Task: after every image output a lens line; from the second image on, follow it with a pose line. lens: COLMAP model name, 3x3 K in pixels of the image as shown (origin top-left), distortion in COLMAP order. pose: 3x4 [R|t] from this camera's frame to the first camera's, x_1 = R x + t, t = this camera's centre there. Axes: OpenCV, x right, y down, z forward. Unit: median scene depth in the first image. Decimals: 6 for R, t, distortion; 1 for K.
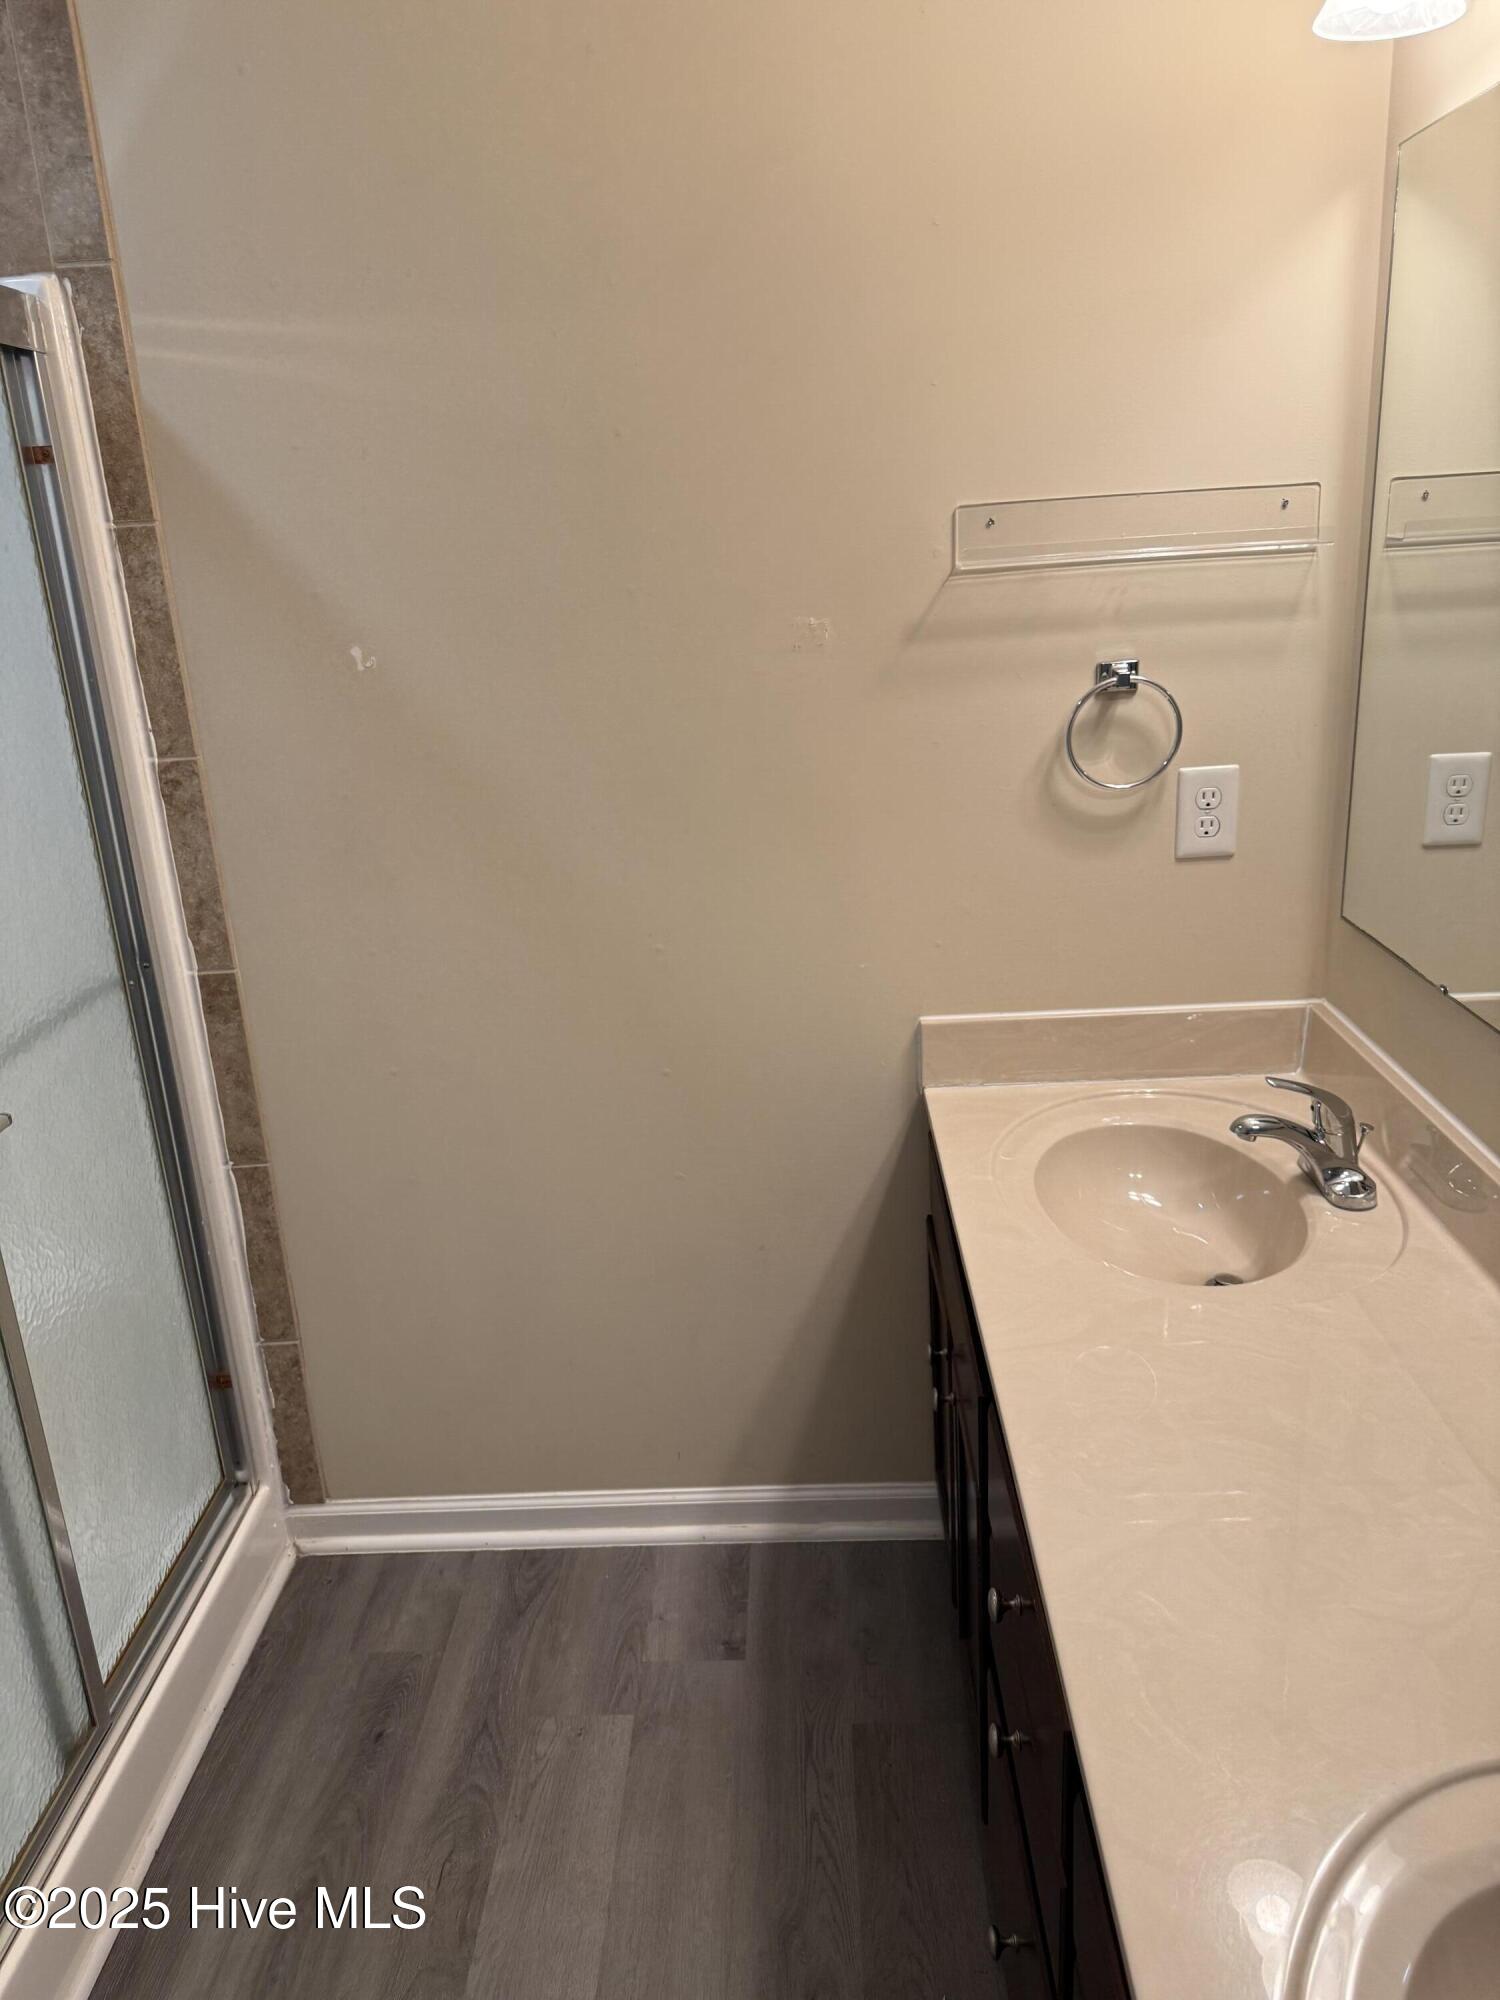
lens RADIAL K [[1403.4, 0, 765.6], [0, 1403.4, 1010.0], [0, 0, 1]] dist [0.058442, -0.074036]
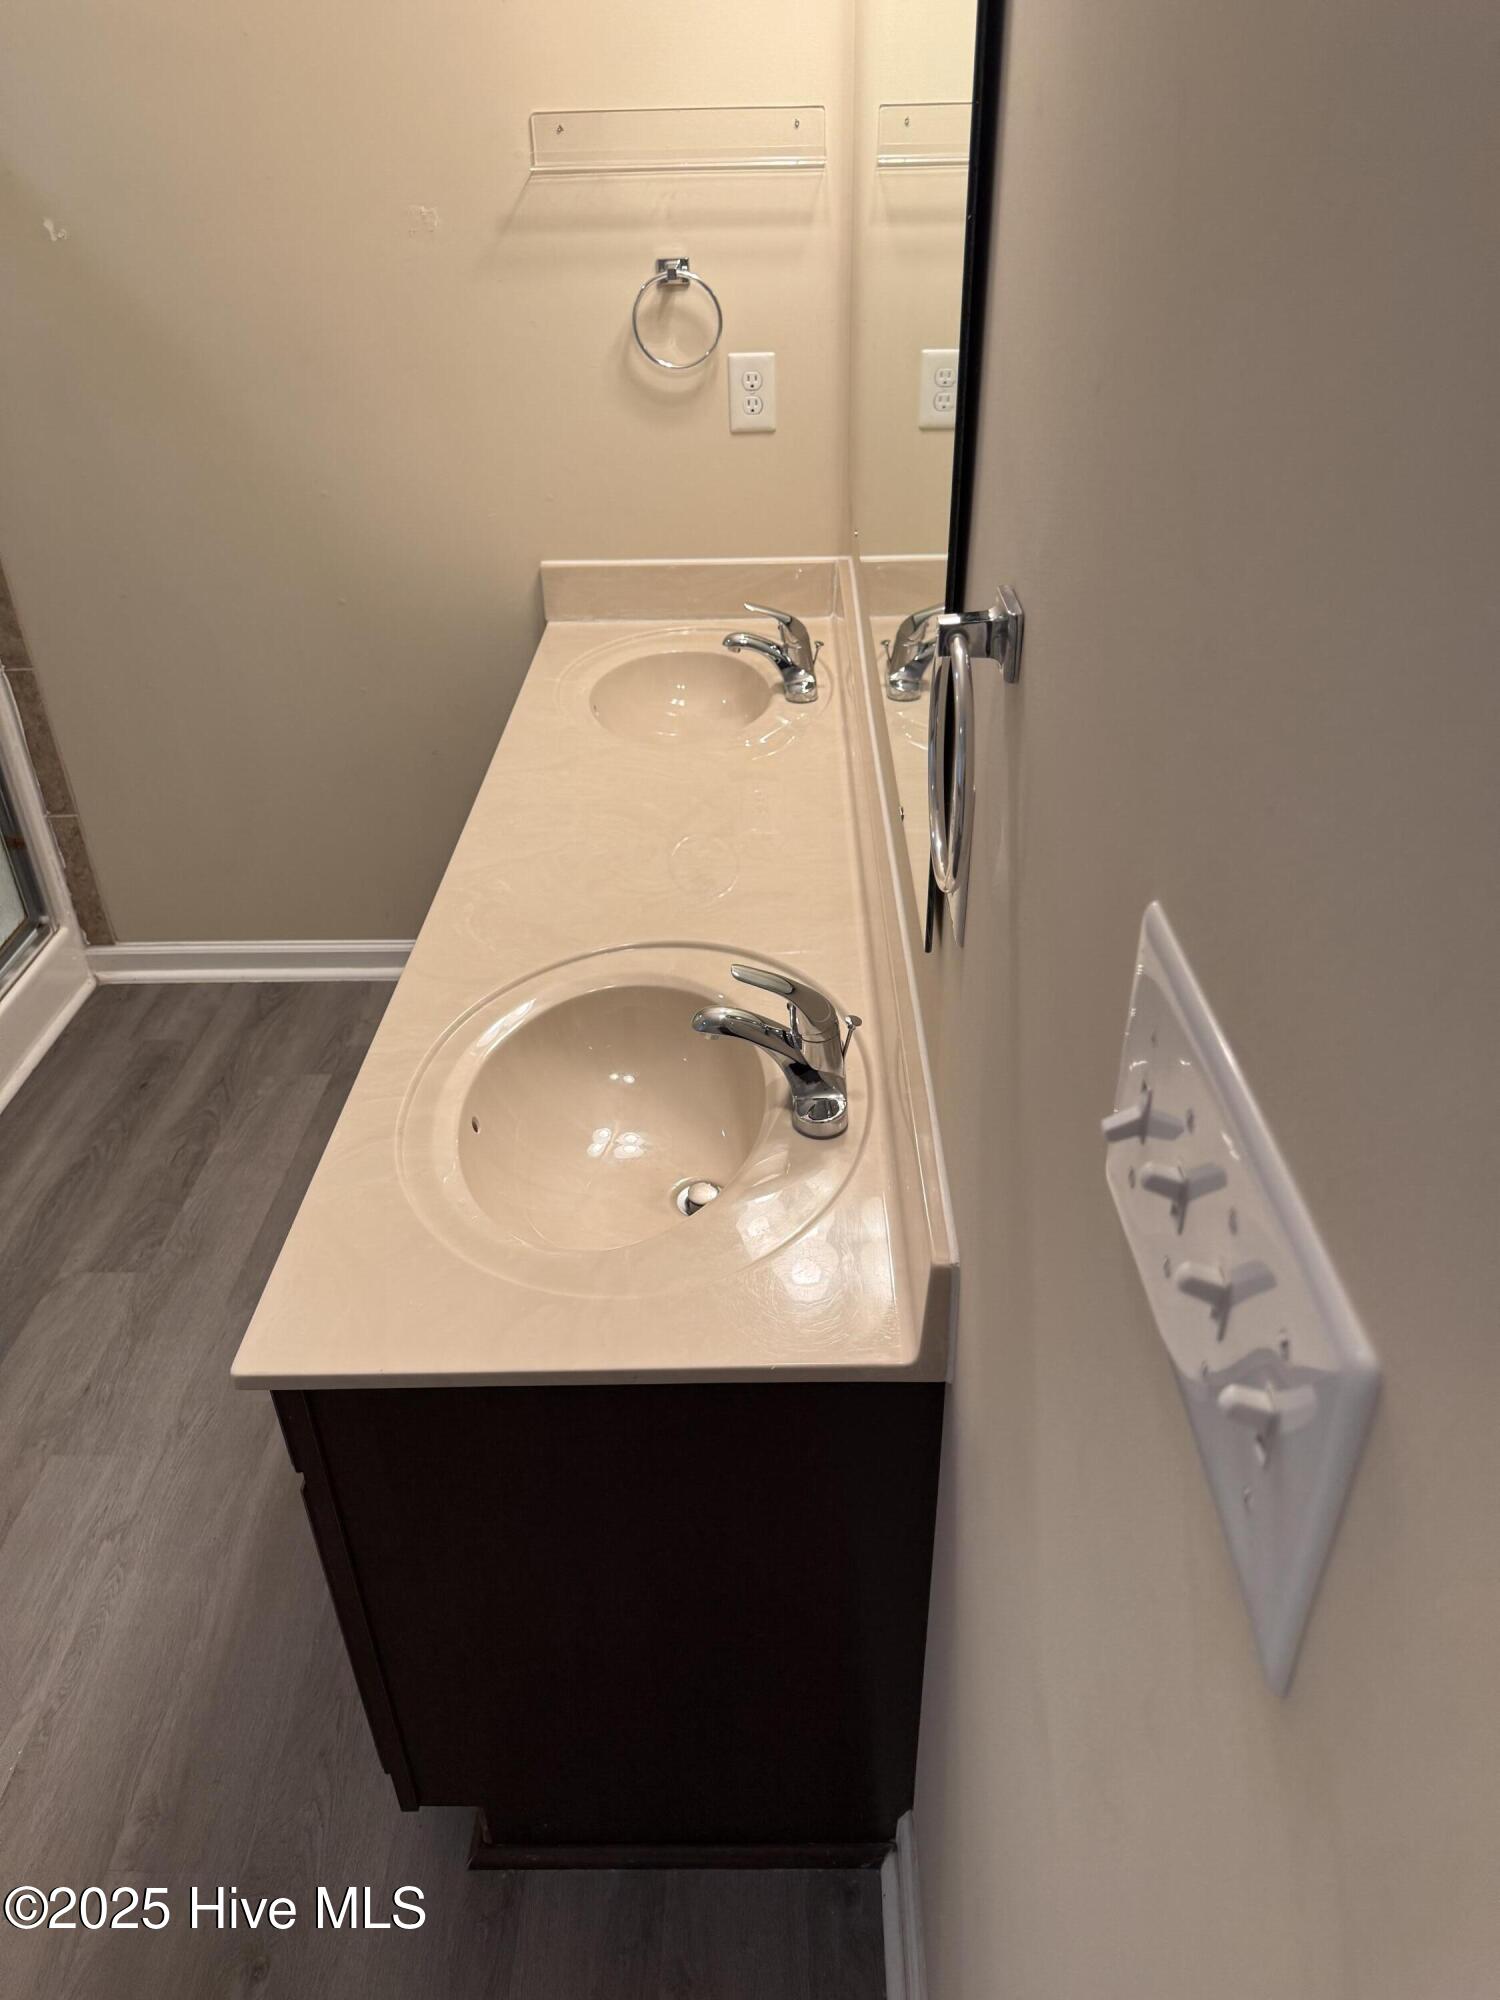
lens RADIAL K [[1403.4, 0, 759.2], [0, 1403.4, 985.6], [0, 0, 1]] dist [0.058442, -0.074036]
pose [[0.999186, 0.021931, 0.033863, 0.289998], [-0.029350, 0.971029, 0.237154, 0.073592], [-0.027681, -0.237954, 0.970882, -0.350318]]
